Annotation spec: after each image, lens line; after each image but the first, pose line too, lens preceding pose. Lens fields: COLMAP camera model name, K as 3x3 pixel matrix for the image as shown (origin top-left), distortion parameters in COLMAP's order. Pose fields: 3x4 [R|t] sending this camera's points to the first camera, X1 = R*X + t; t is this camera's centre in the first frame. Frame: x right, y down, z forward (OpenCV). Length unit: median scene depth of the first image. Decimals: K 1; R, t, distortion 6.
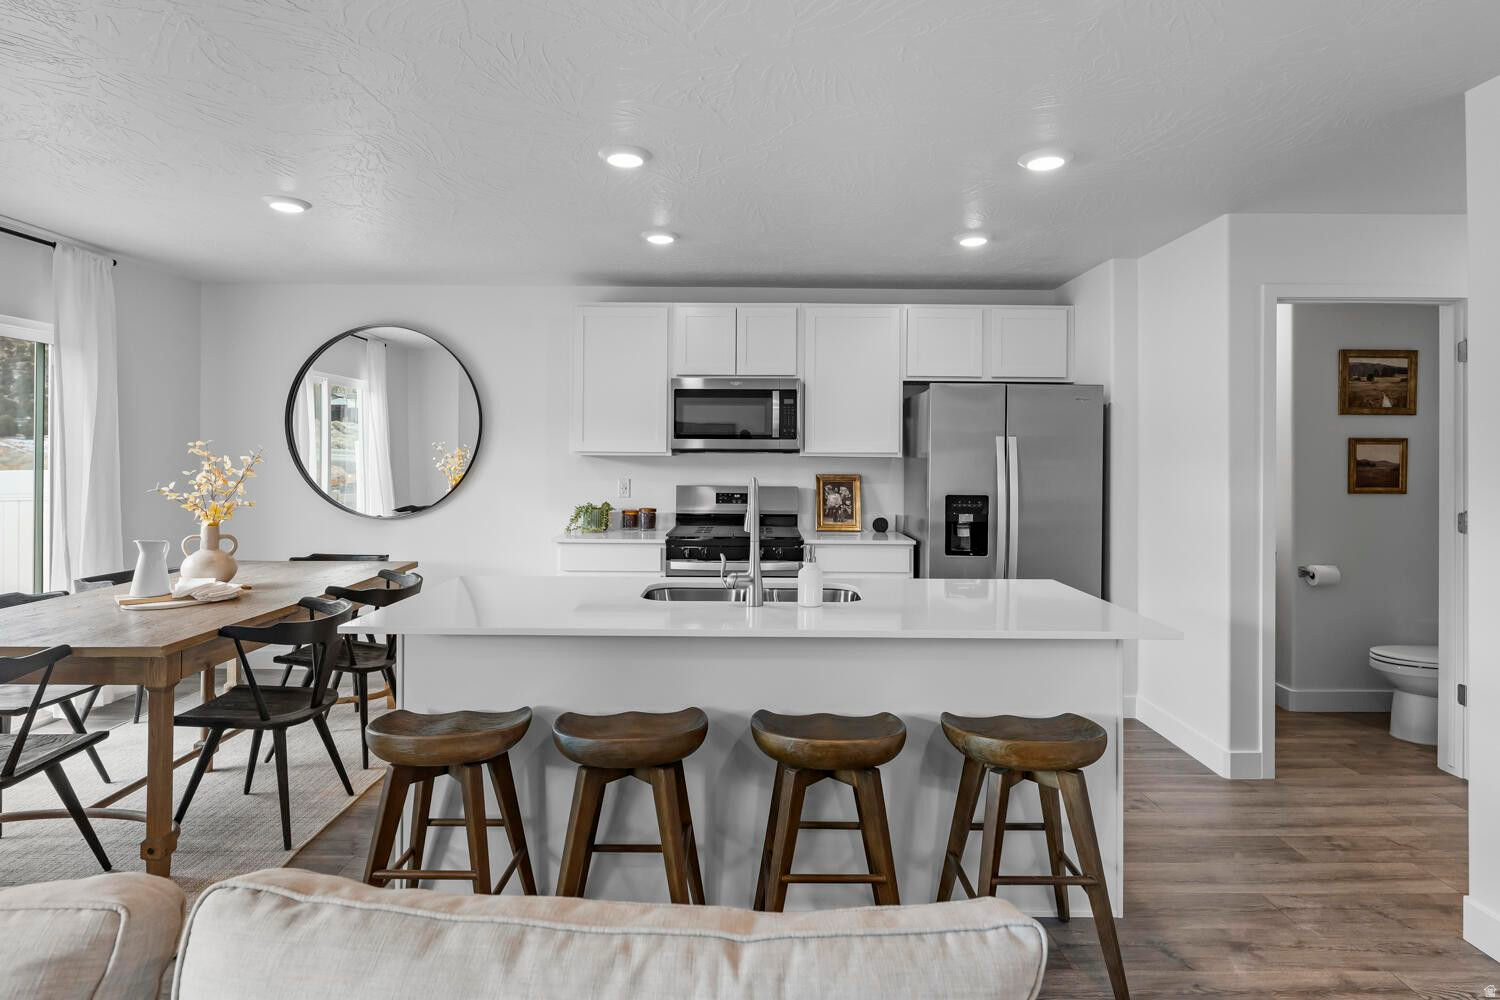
lens RADIAL K [[790.0, 0, 750.4], [0, 790.0, 455.1], [0, 0, 1]] dist [-0.010911, 0.000375]
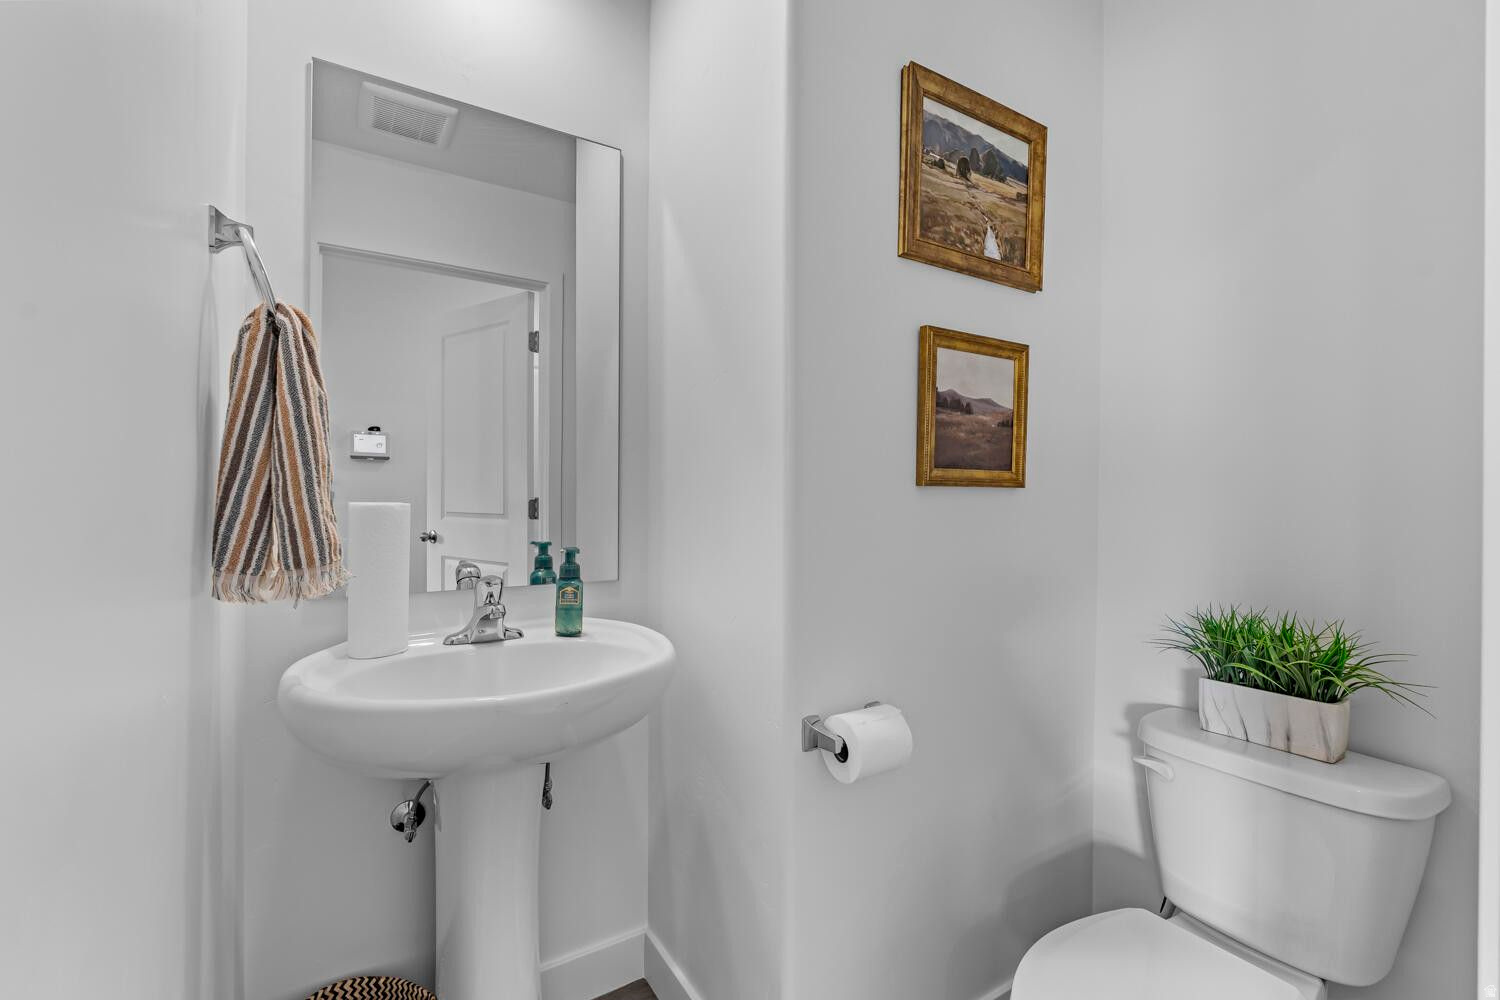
lens RADIAL K [[661.2, 0, 748.4], [0, 661.2, 493.9], [0, 0, 1]] dist [0.001108, -0.000196]
pose [[0.840054, -0.001624, 0.542500, 0.538431], [-0.003927, 0.999951, 0.009074, 0.050317], [-0.542488, -0.009753, 0.840007, 0.794246]]
